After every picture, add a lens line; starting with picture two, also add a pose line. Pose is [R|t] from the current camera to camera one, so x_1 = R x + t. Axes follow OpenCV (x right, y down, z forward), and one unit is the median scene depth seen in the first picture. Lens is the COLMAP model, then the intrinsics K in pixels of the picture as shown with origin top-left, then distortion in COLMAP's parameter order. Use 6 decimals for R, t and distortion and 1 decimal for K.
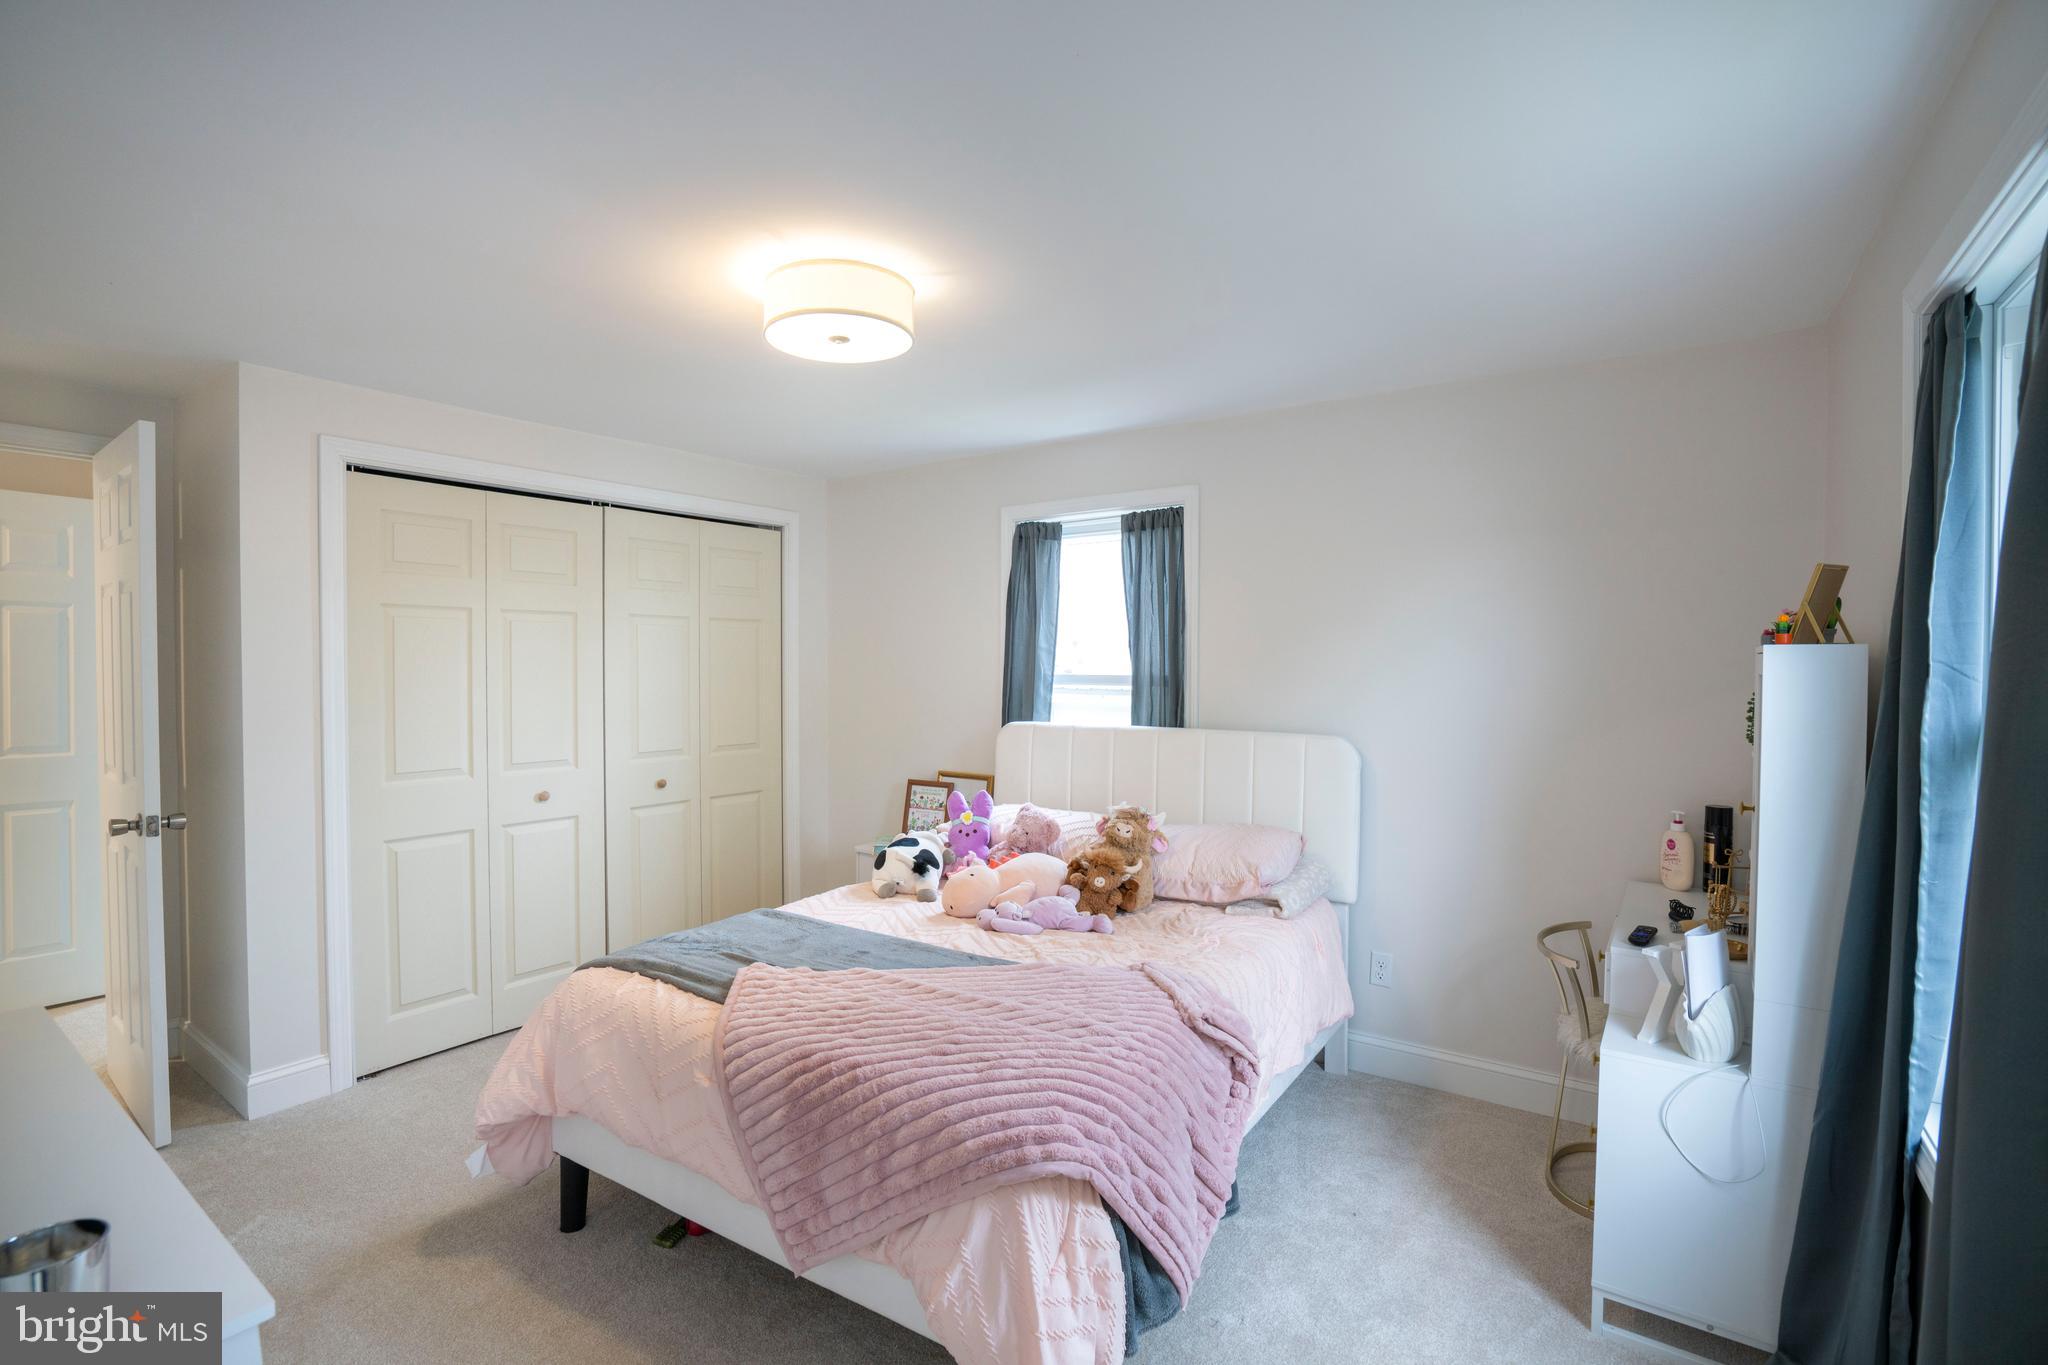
lens RADIAL K [[944.6, 0, 1020.0], [0, 944.6, 688.6], [0, 0, 1]] dist [-0.063489, 0.025955]
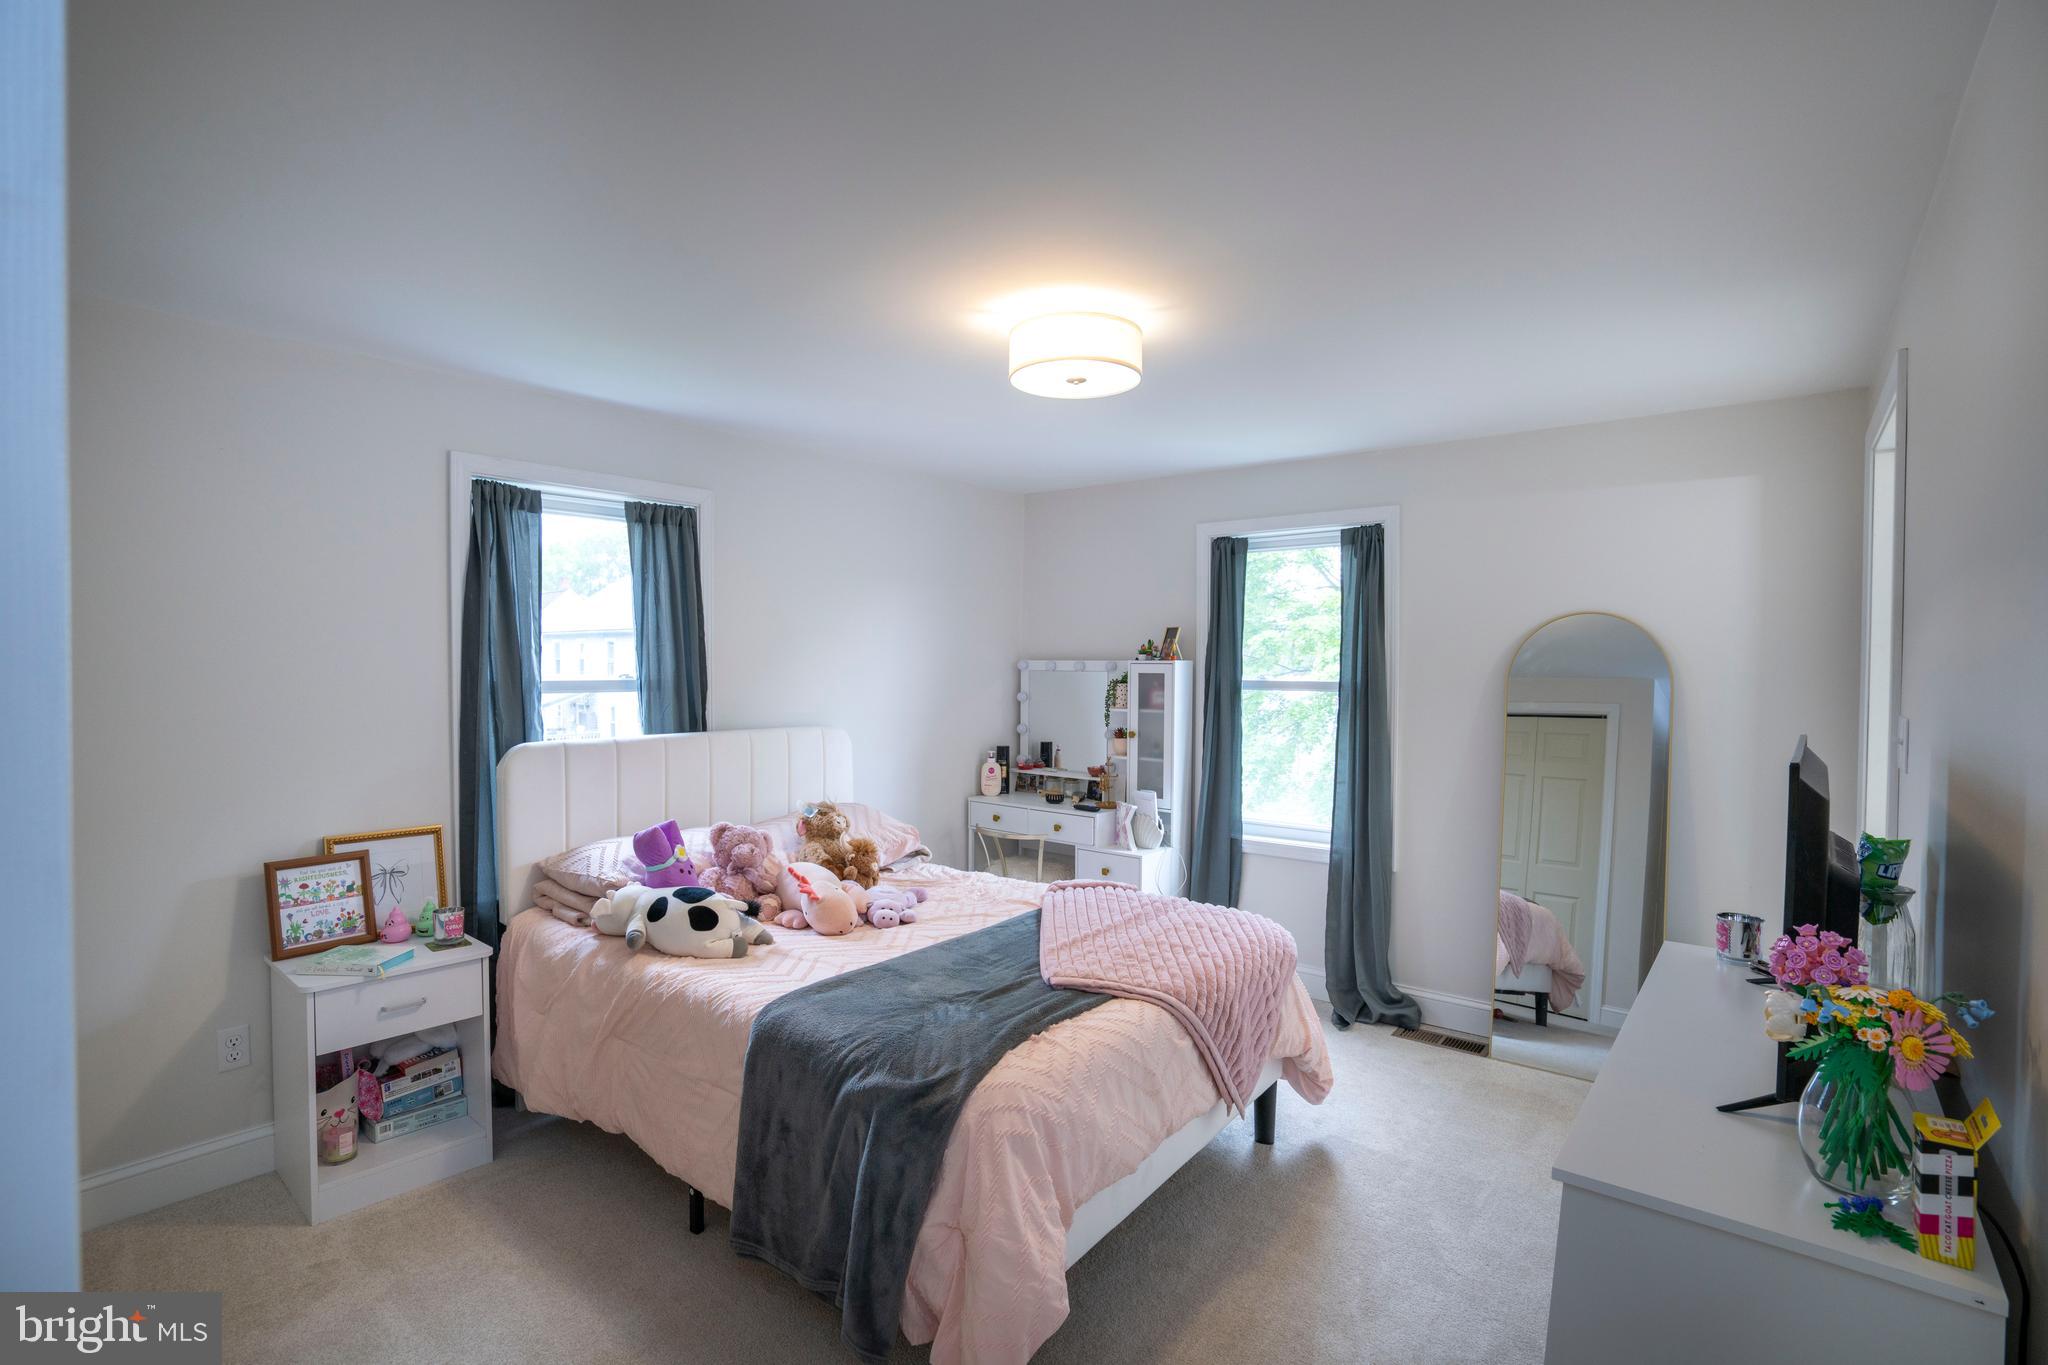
lens RADIAL K [[944.6, 0, 1020.0], [0, 944.6, 688.6], [0, 0, 1]] dist [-0.063489, 0.025955]
pose [[0.076176, -0.025925, 0.996757, -0.762258], [0.019344, 0.999512, 0.024518, -0.021018], [-0.996907, 0.017413, 0.076640, 0.565897]]
